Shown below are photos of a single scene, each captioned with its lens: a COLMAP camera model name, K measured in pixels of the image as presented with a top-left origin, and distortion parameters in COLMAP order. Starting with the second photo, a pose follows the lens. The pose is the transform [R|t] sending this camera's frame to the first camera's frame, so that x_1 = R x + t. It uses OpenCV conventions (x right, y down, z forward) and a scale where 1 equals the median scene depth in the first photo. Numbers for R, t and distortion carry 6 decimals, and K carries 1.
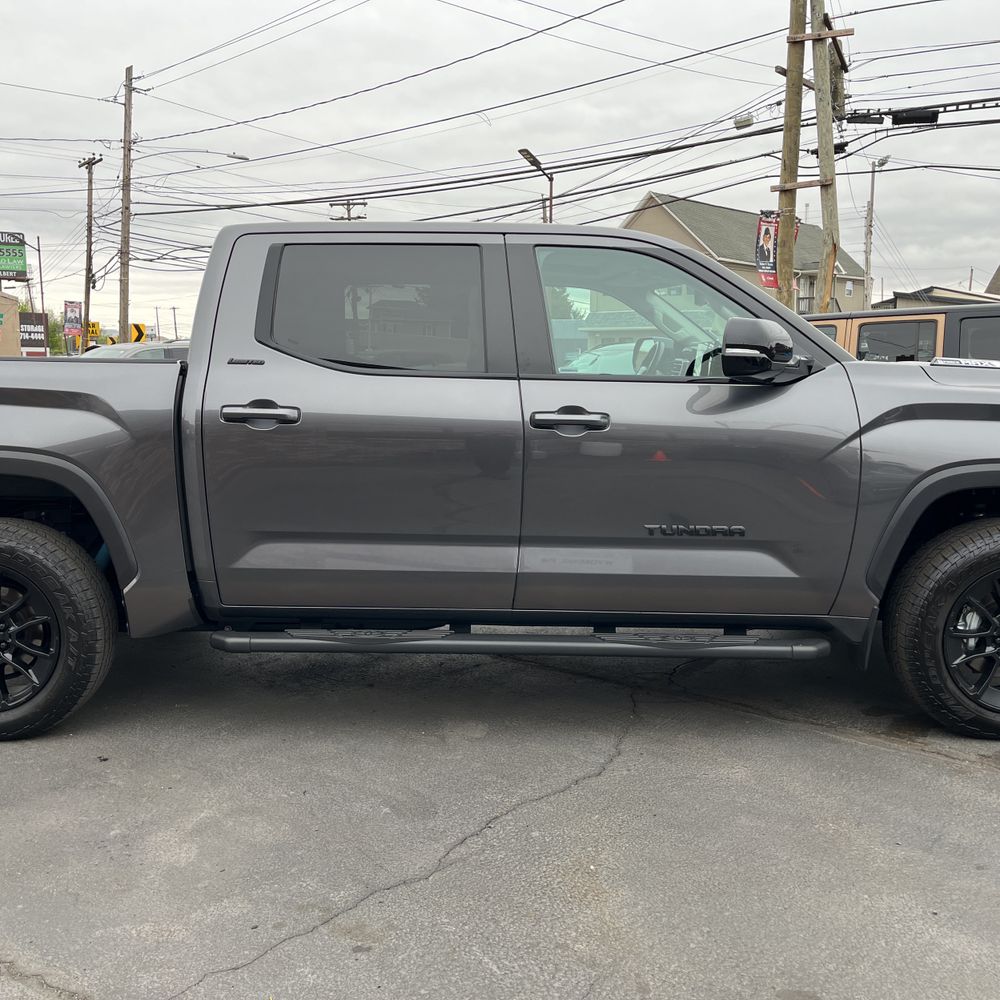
lens RADIAL K [[1012.3, 0, 488.9], [0, 1012.3, 504.2], [0, 0, 1]] dist [0.028076, 0.000000]
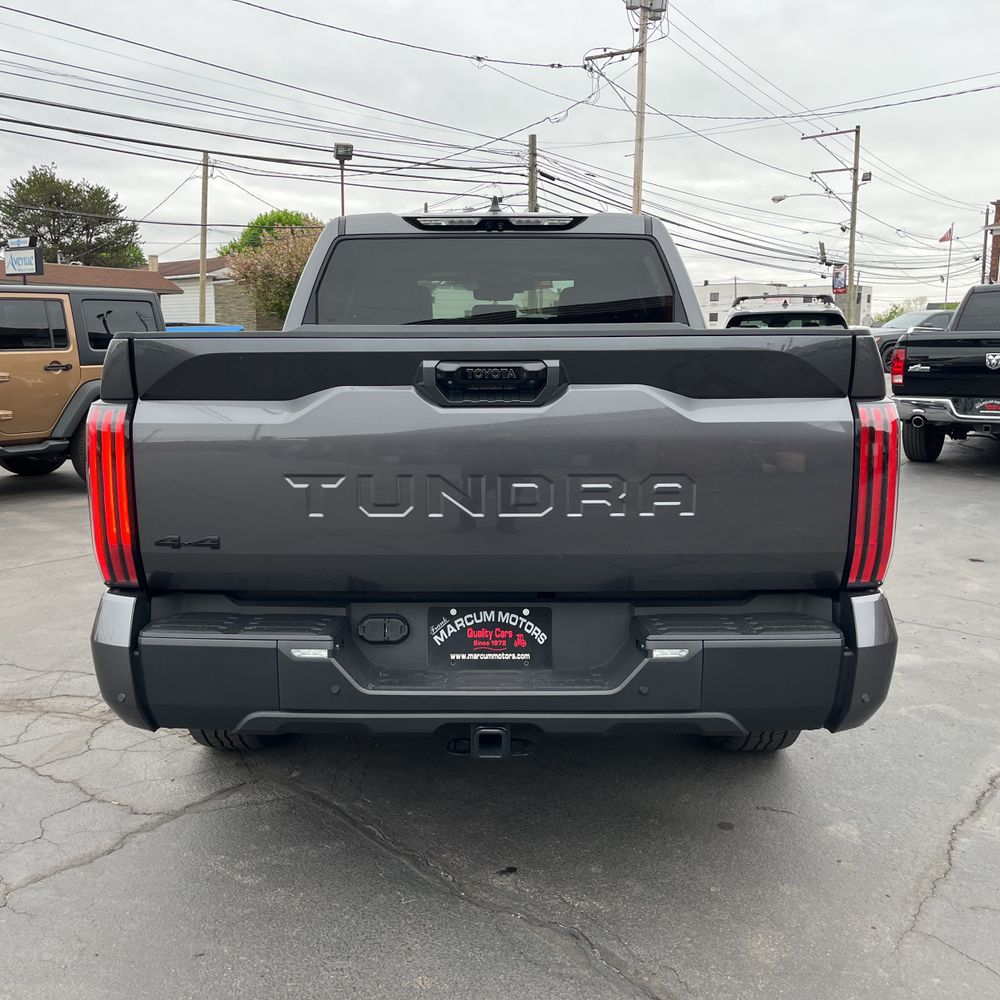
lens RADIAL K [[1012.3, 0, 480.9], [0, 1012.3, 497.8], [0, 0, 1]] dist [0.028076, 0.000000]
pose [[0.009618, -0.152992, 0.988181, -0.248344], [0.133713, 0.979548, 0.150354, -0.030375], [-0.990973, 0.130687, 0.029879, 0.214594]]
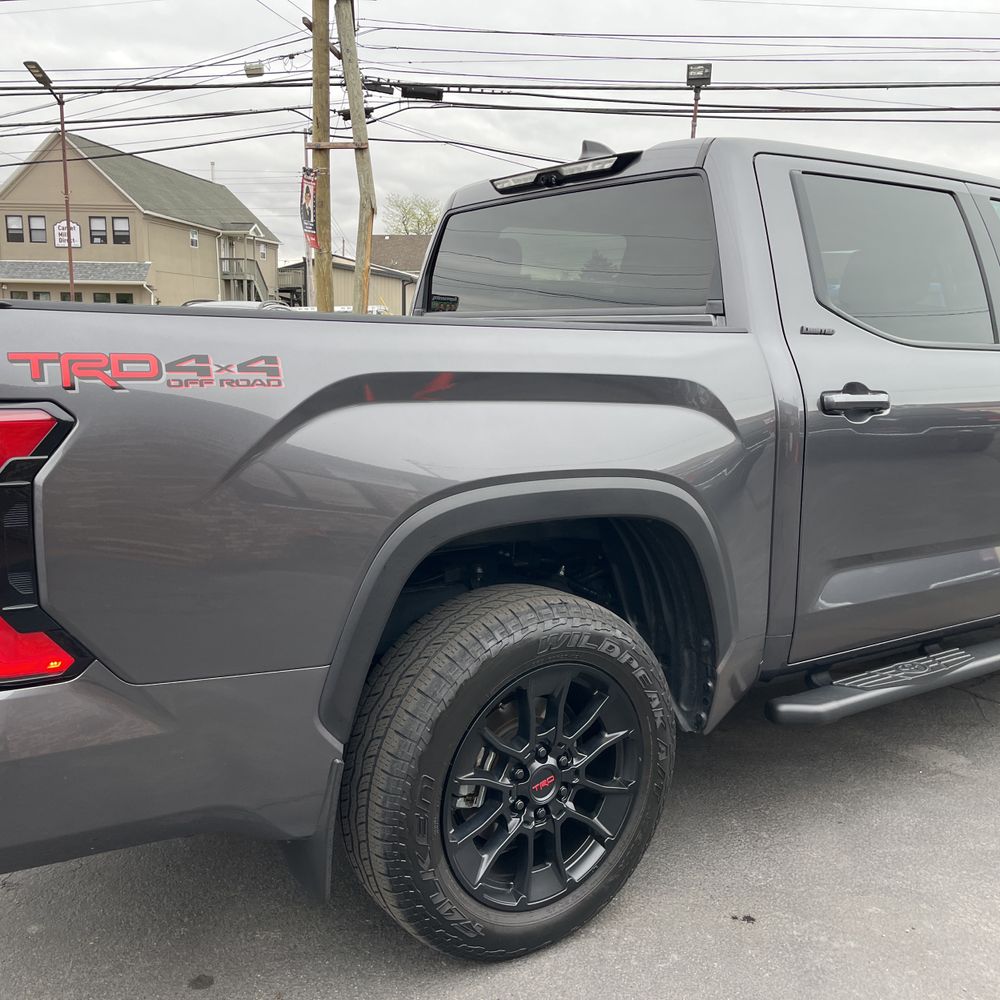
lens RADIAL K [[1012.3, 0, 493.0], [0, 1012.3, 499.4], [0, 0, 1]] dist [0.028076, 0.000000]
pose [[0.817768, -0.085089, 0.569223, -0.147699], [0.066064, 0.996352, 0.054026, -0.012805], [-0.571743, -0.006576, 0.820406, 0.091202]]
